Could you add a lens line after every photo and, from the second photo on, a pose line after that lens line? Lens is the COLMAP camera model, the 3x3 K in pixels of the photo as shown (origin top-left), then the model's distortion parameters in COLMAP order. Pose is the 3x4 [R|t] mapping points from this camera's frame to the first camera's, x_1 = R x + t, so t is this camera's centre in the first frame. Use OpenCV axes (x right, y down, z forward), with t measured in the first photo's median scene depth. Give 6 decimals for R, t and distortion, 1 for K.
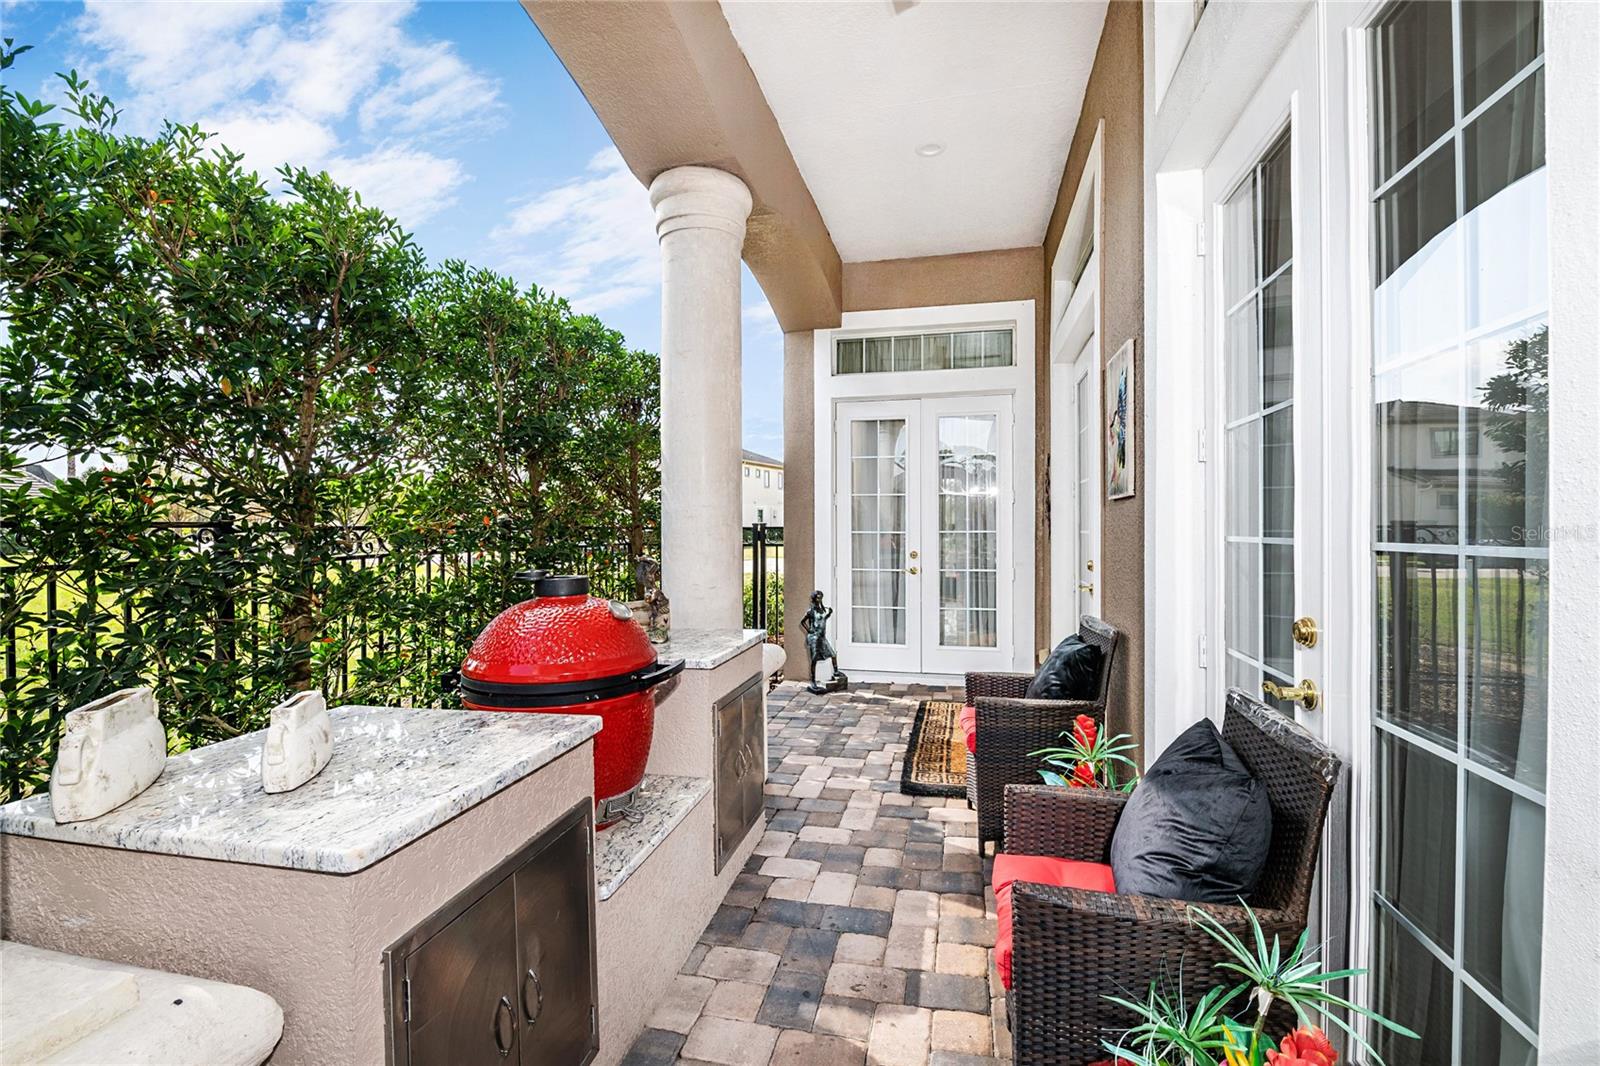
lens RADIAL K [[699.4, 0, 795.7], [0, 699.4, 531.3], [0, 0, 1]] dist [0.002205, -0.006971]
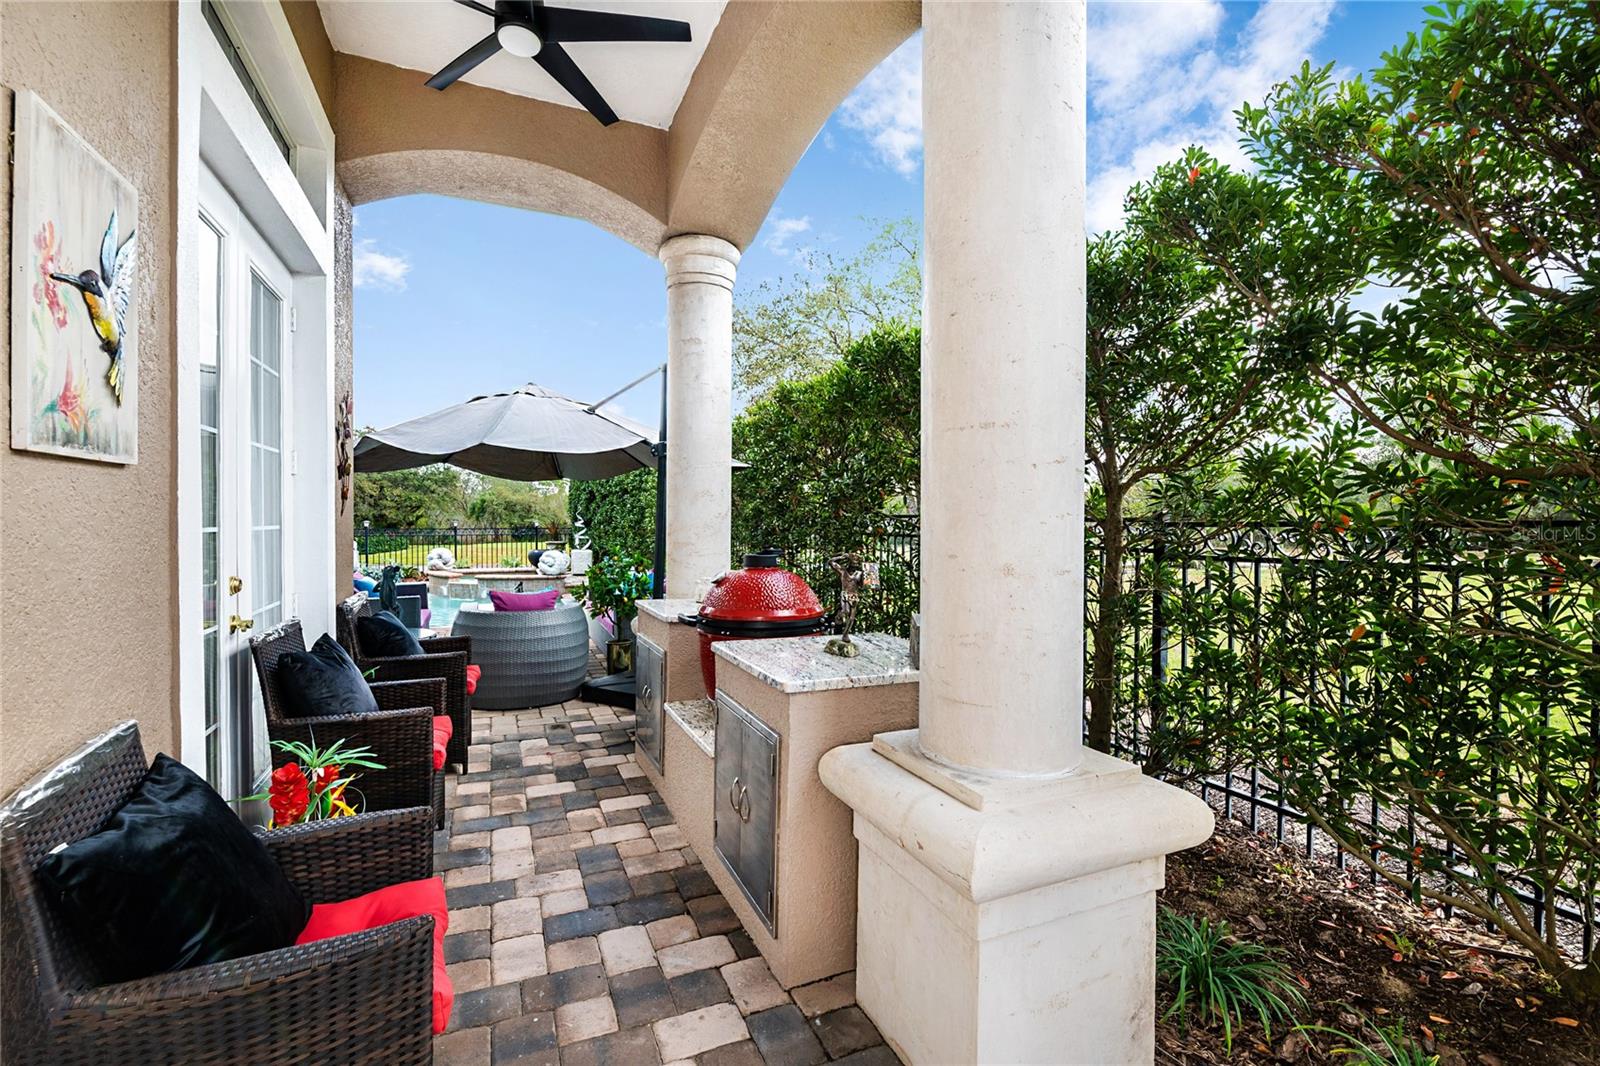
lens RADIAL K [[699.4, 0, 795.7], [0, 699.4, 531.3], [0, 0, 1]] dist [0.002205, -0.006971]
pose [[-0.797148, 0.006204, -0.603752, 0.392542], [-0.000234, 0.999944, 0.010584, -0.007205], [0.603783, 0.008579, -0.797102, 1.762990]]
